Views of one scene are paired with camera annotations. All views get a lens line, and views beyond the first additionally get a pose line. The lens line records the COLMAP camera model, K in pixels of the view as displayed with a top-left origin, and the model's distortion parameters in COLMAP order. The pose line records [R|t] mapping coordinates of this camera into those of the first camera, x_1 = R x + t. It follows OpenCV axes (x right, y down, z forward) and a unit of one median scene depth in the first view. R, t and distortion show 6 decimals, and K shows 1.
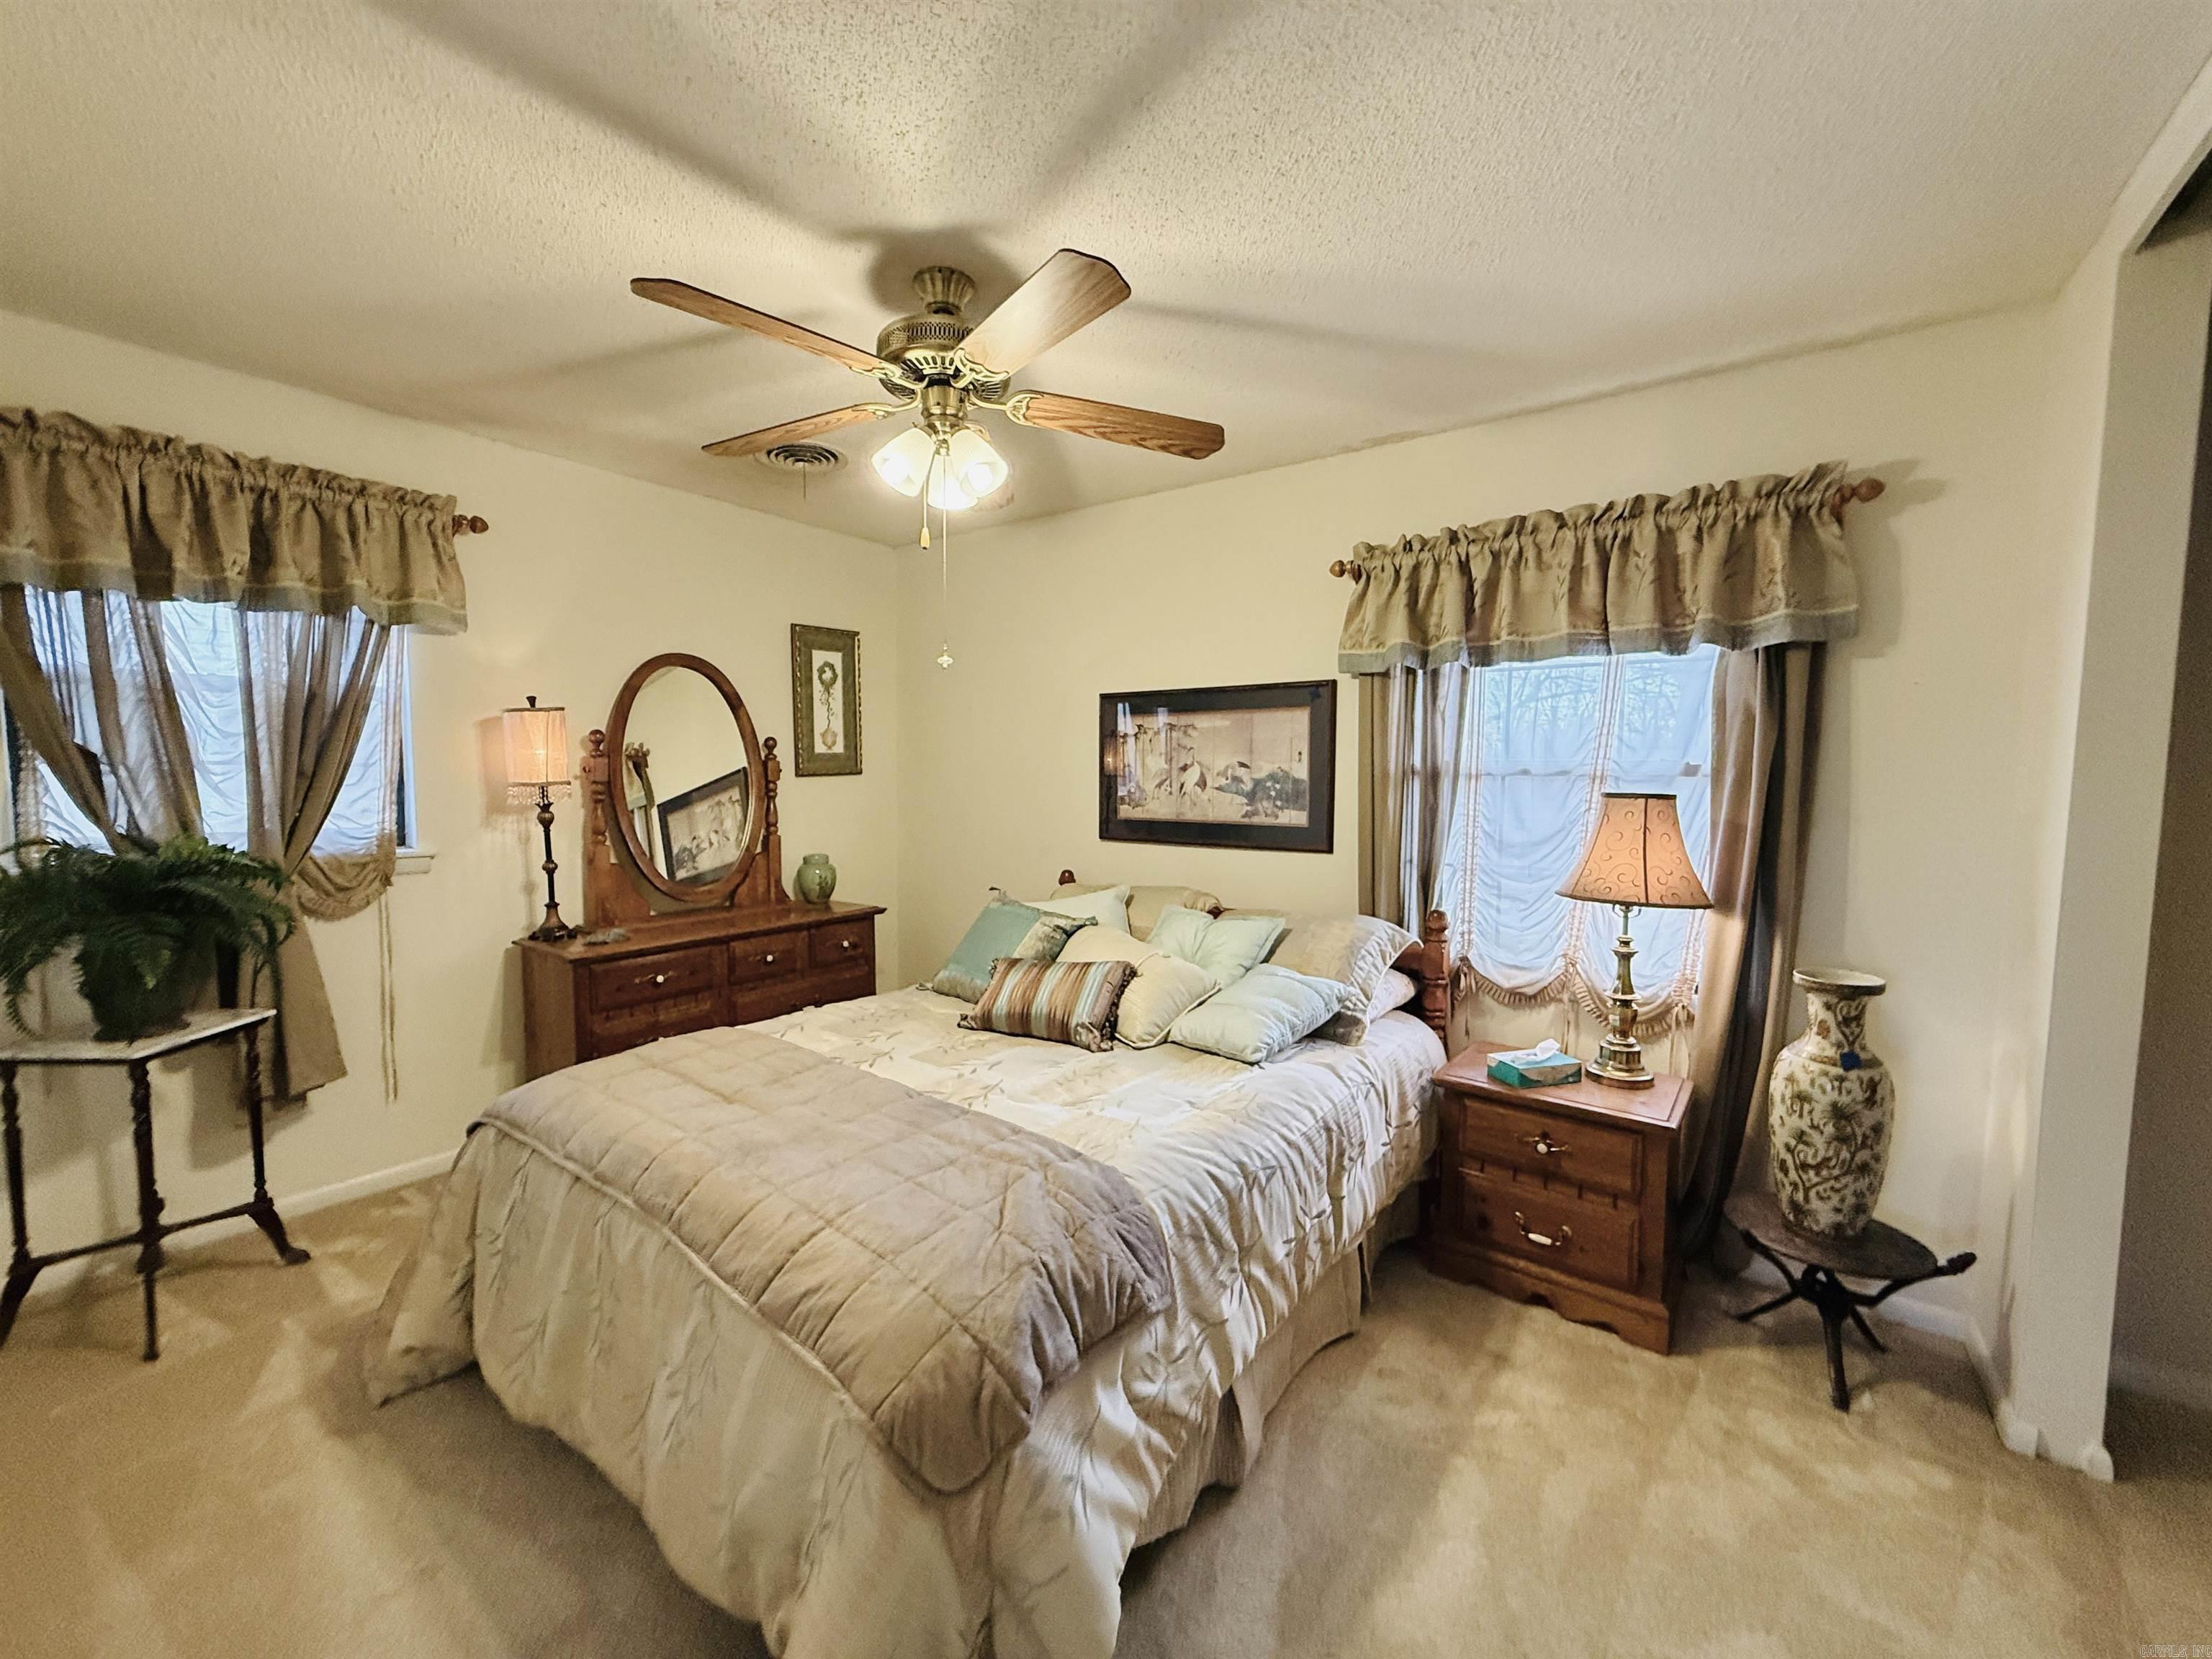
lens RADIAL K [[875.1, 0, 1102.7], [0, 875.1, 830.5], [0, 0, 1]] dist [-0.000668, 0.000276]
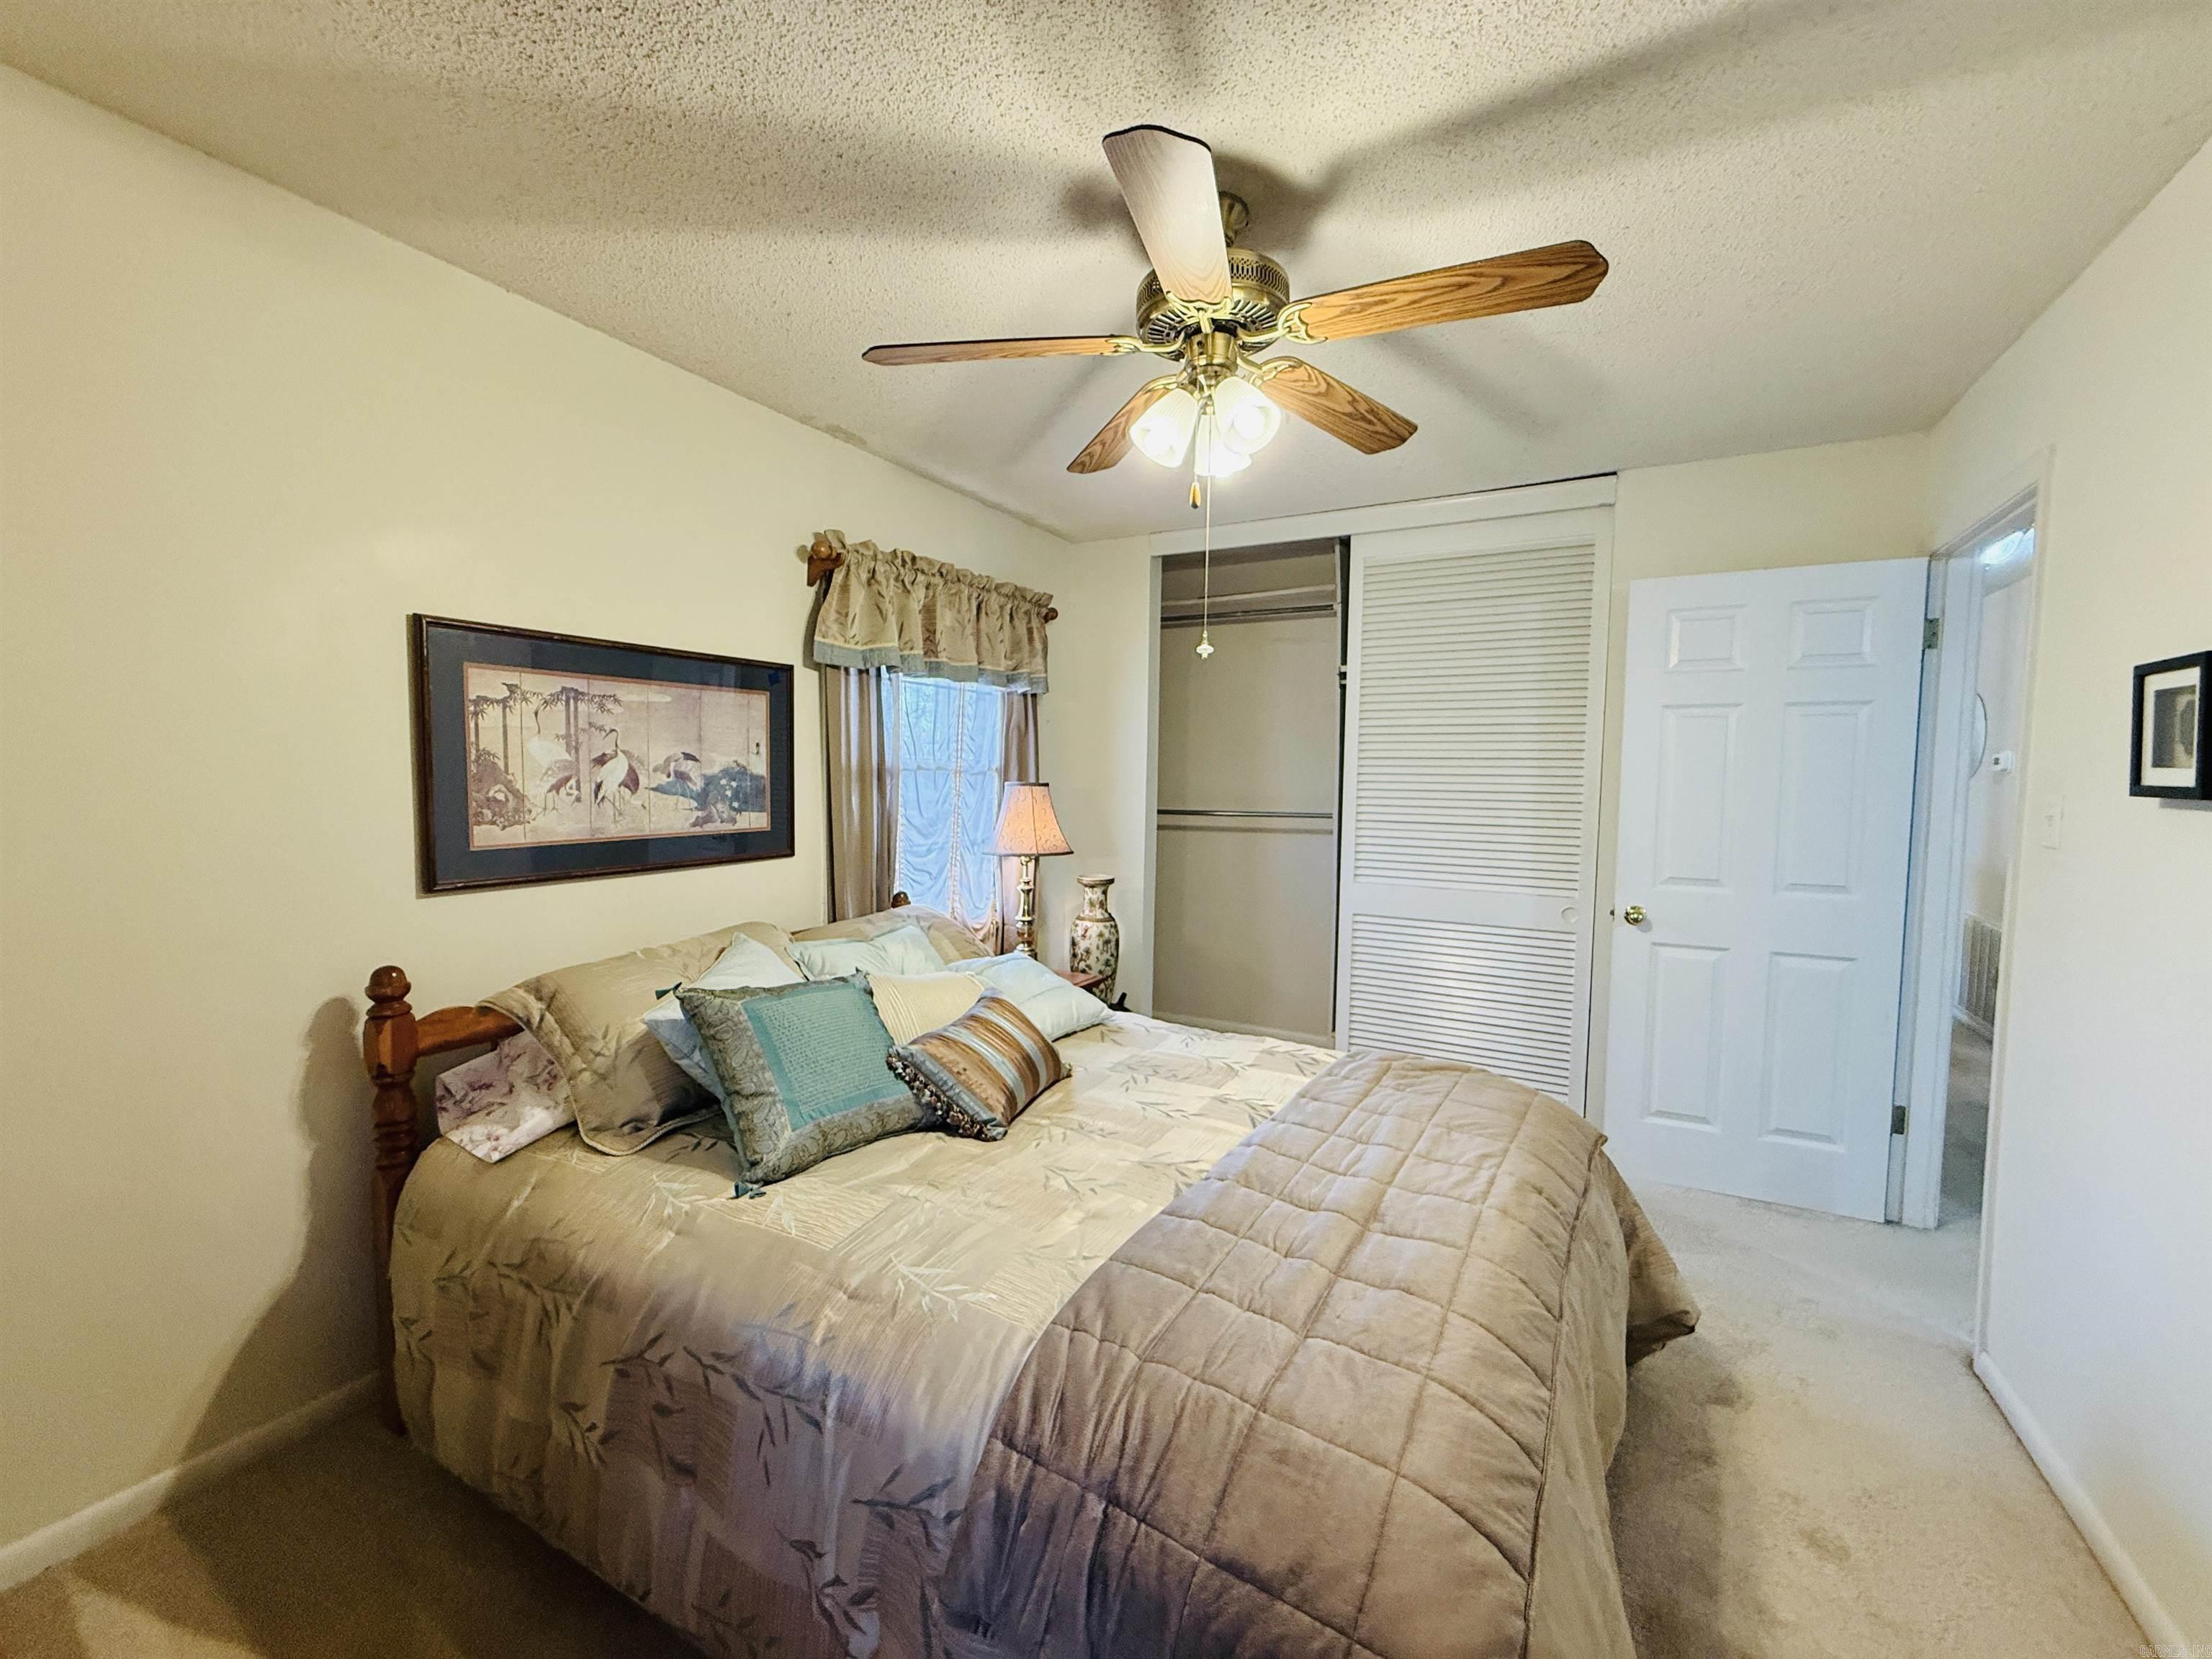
lens RADIAL K [[875.1, 0, 1102.7], [0, 875.1, 830.5], [0, 0, 1]] dist [-0.000668, 0.000276]
pose [[-0.123849, -0.076175, 0.989373, -0.629934], [0.053752, 0.995070, 0.083342, -0.055115], [-0.990844, 0.063503, -0.119144, 0.733585]]
